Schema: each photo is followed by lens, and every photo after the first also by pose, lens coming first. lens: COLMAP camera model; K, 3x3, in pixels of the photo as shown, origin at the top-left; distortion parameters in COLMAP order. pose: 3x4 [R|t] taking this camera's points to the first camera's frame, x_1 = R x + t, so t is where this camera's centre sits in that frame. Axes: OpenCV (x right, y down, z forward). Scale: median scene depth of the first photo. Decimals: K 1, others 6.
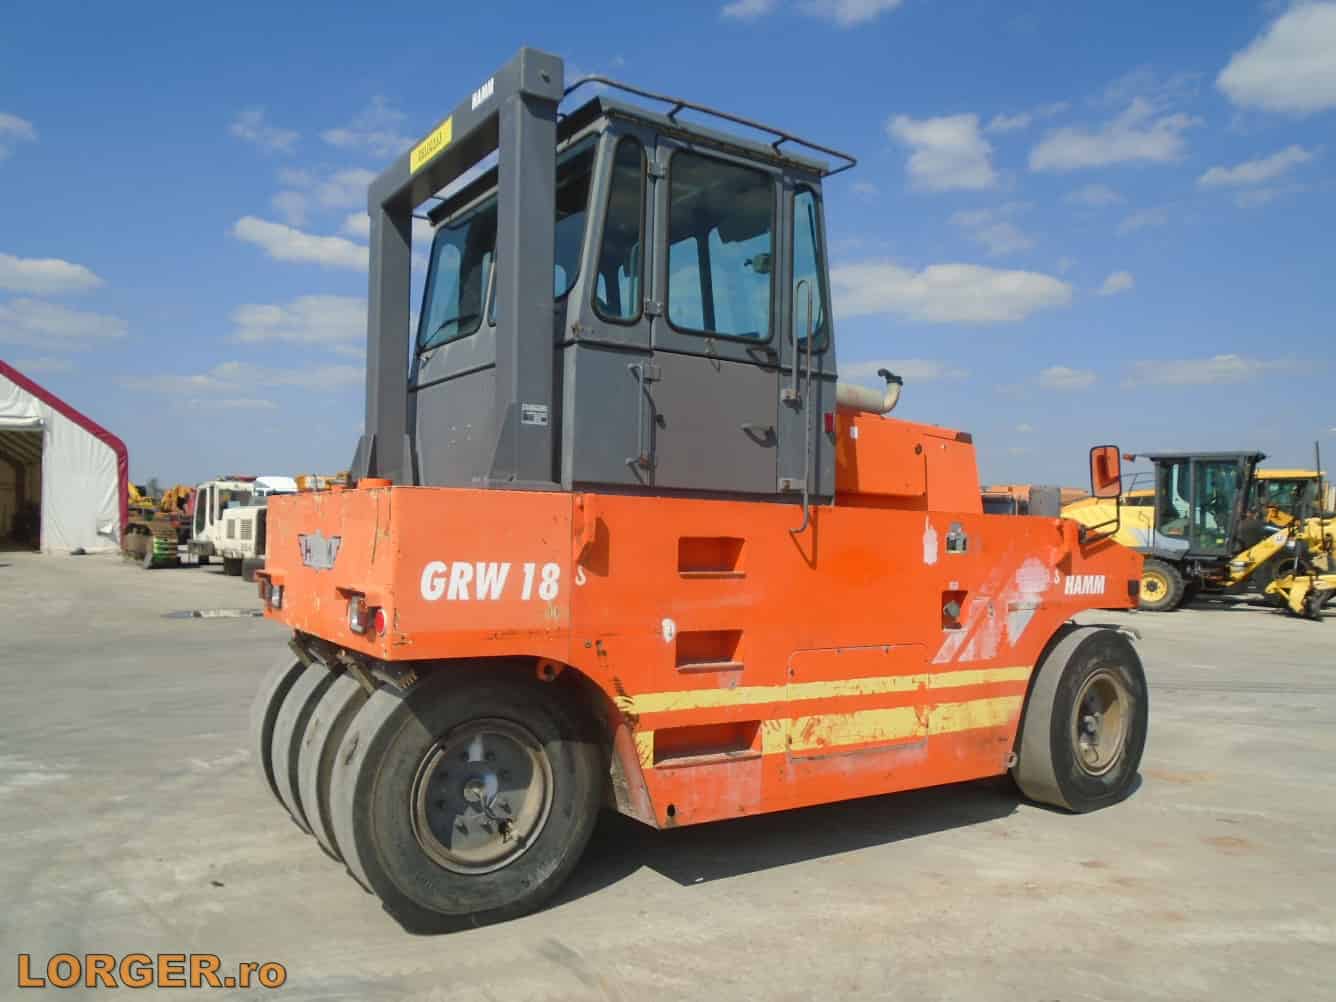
lens RADIAL K [[1028.8, 0, 668.0], [0, 1028.8, 501.0], [0, 0, 1]] dist [-0.000292, -0.004819]
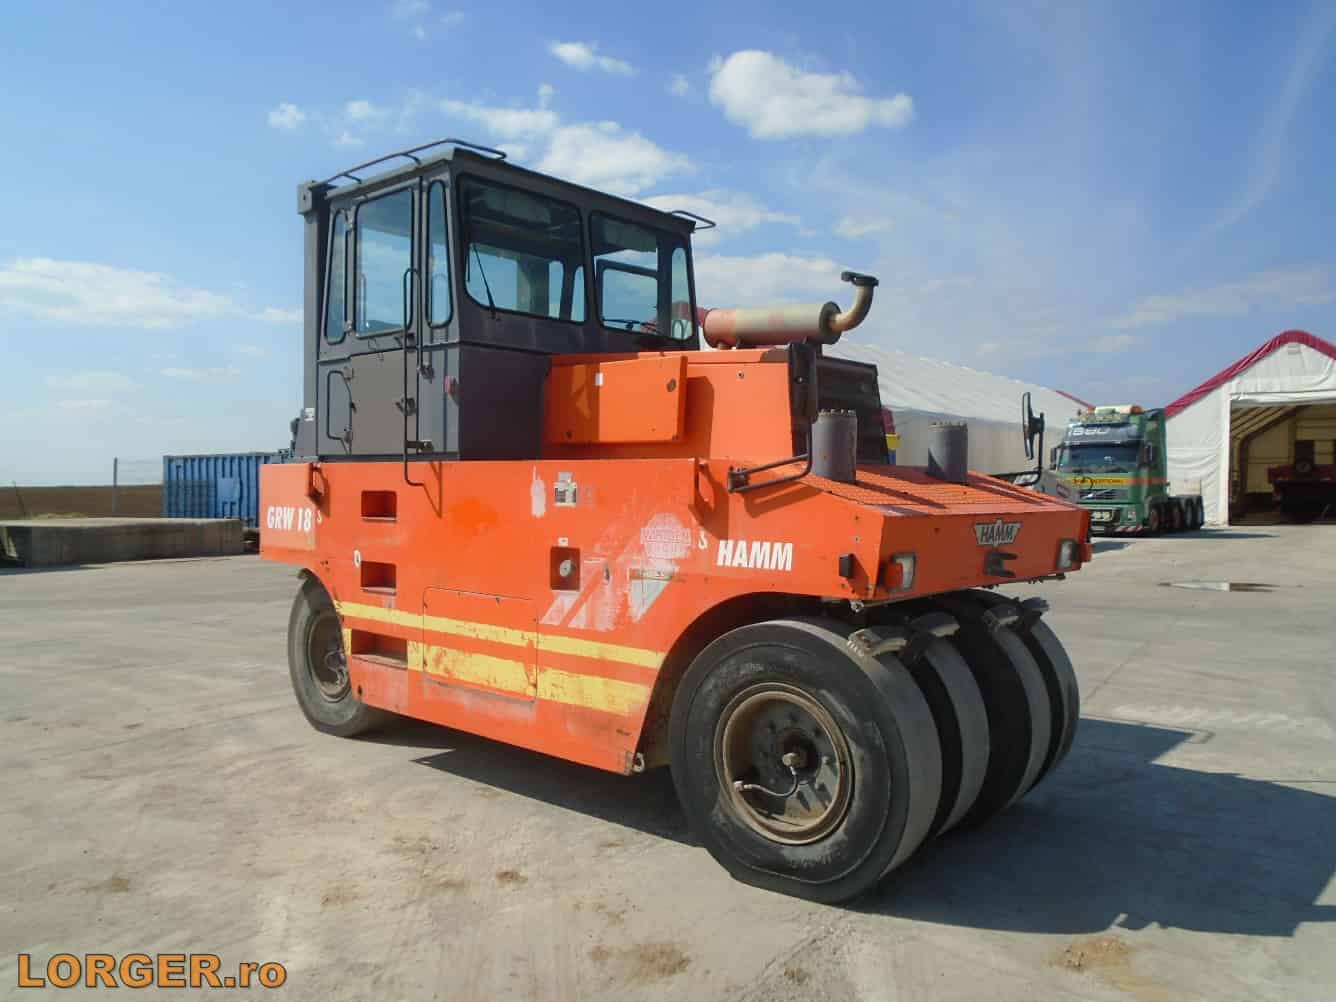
lens RADIAL K [[1031.2, 0, 663.5], [0, 1031.2, 503.9], [0, 0, 1]] dist [-0.002874, -0.001565]
pose [[0.252273, -0.004181, -0.967647, 1.212492], [0.028344, 0.999594, 0.003070, 0.050388], [0.967241, -0.028201, 0.252289, 0.885865]]
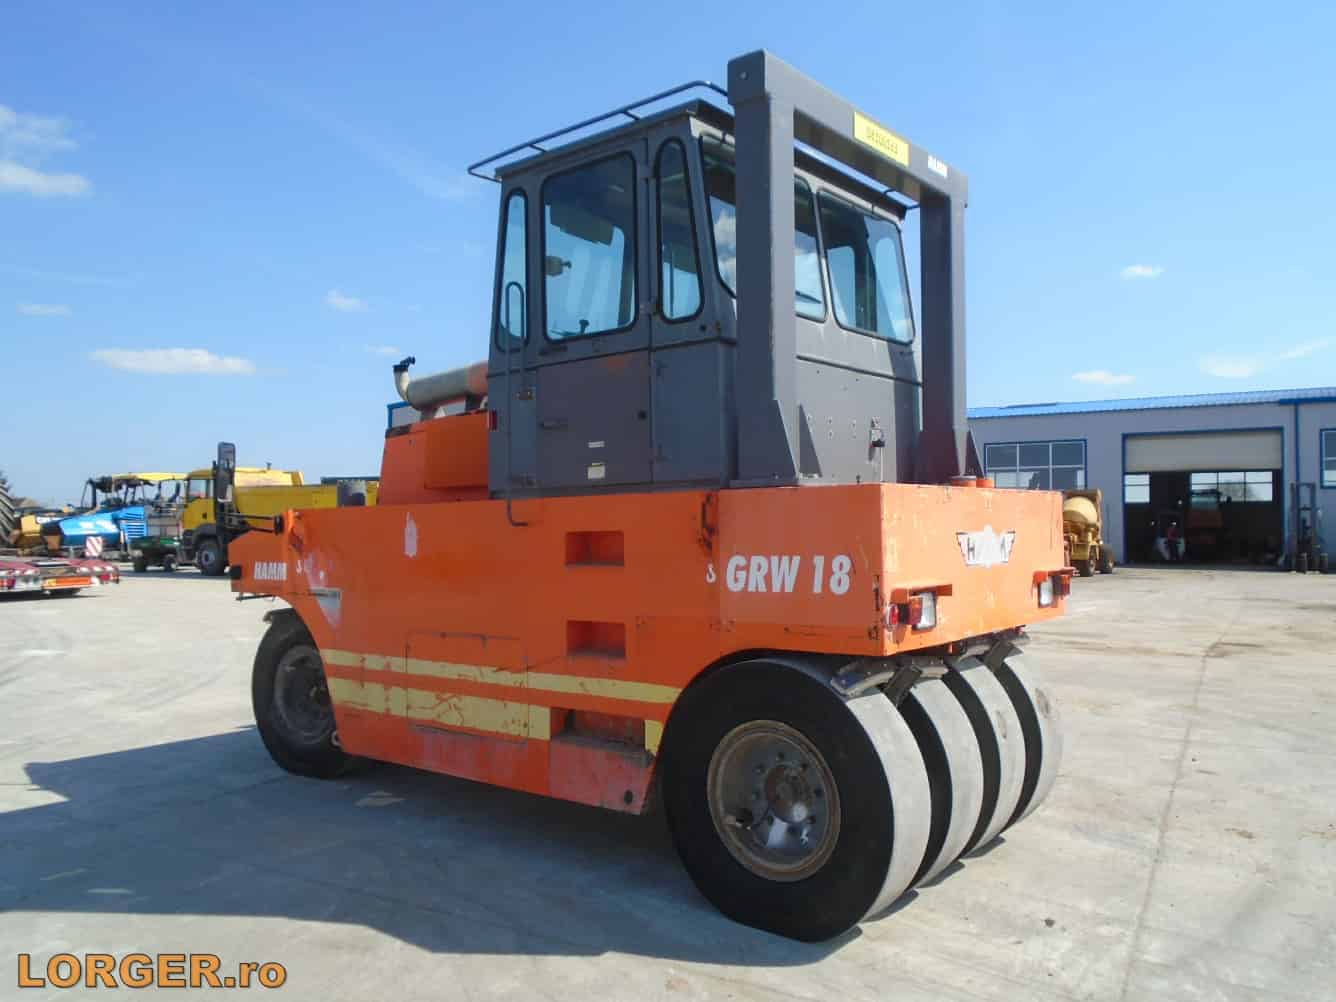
lens RADIAL K [[1038.7, 0, 645.6], [0, 1038.7, 500.8], [0, 0, 1]] dist [-0.012295, -0.002773]
pose [[-0.297672, 0.008283, 0.954632, -1.052219], [-0.024759, 0.999559, -0.016393, 0.024620], [-0.954347, -0.028515, -0.297336, 1.418732]]
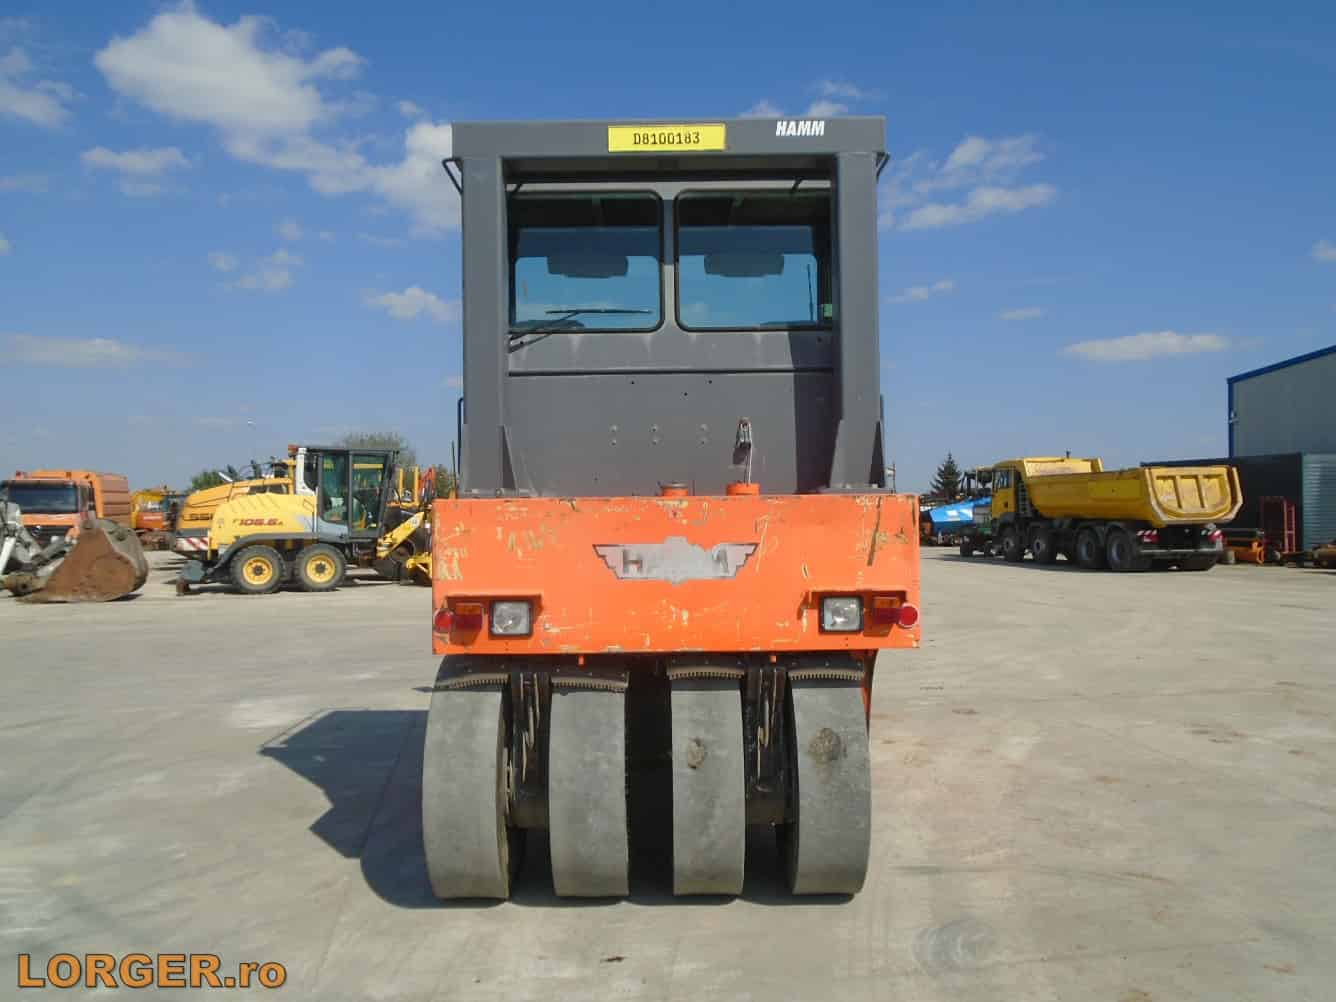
lens RADIAL K [[1031.2, 0, 663.5], [0, 1031.2, 503.9], [0, 0, 1]] dist [-0.002874, -0.001565]
pose [[0.544818, -0.010340, 0.838491, -0.987847], [-0.004803, 0.999869, 0.015451, -0.014751], [-0.838541, -0.012445, 0.544697, 0.445628]]
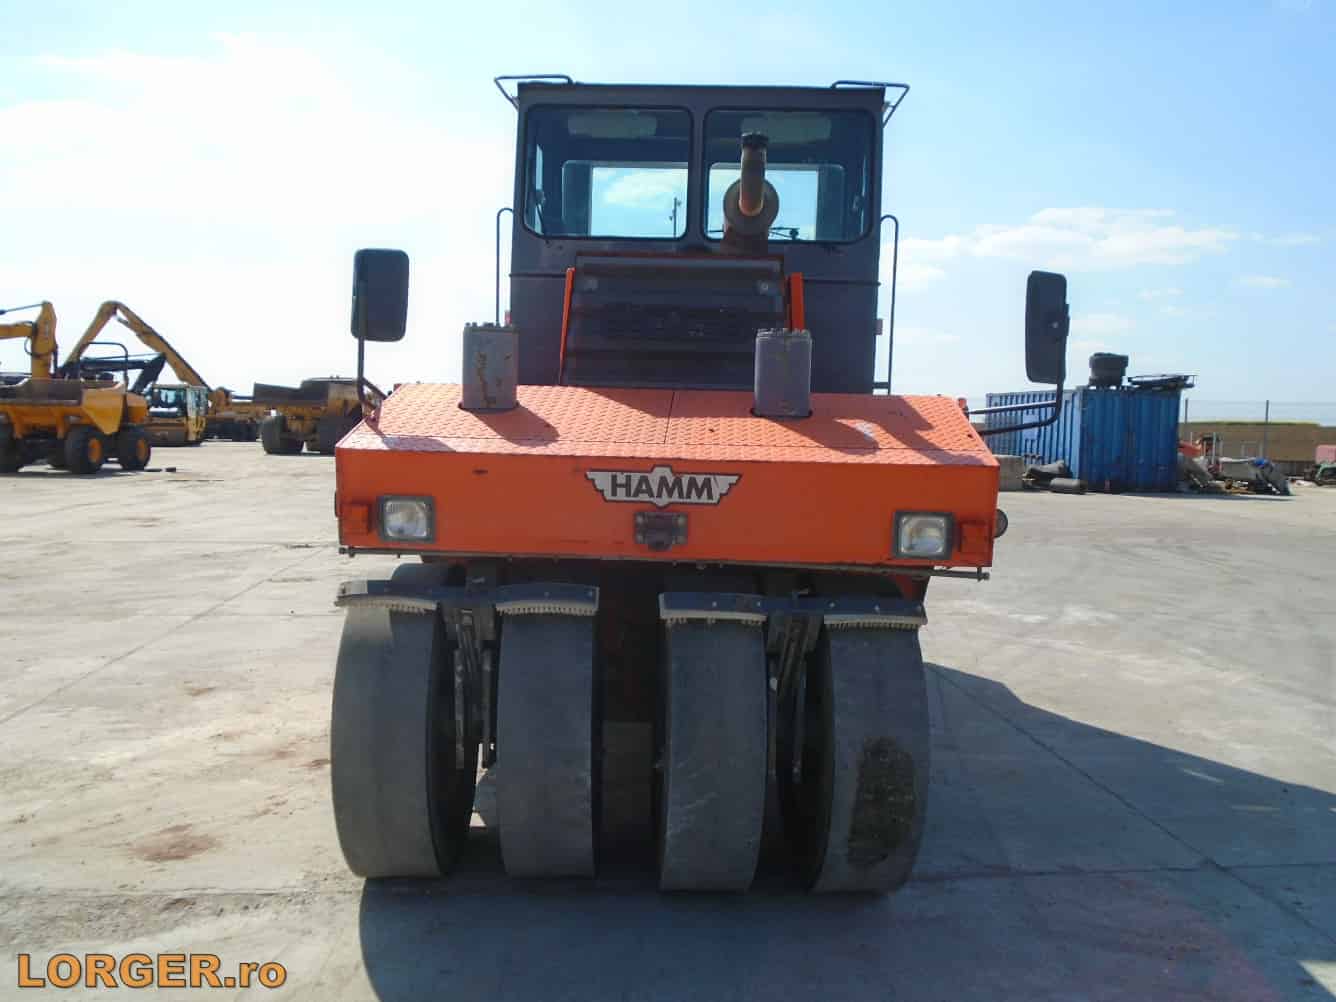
lens RADIAL K [[1031.2, 0, 663.5], [0, 1031.2, 503.9], [0, 0, 1]] dist [-0.002874, -0.001565]
pose [[-0.592103, 0.036555, -0.805033, 0.937128], [-0.012644, 0.998426, 0.054636, 0.062318], [0.805763, 0.042529, -0.590709, 1.727783]]
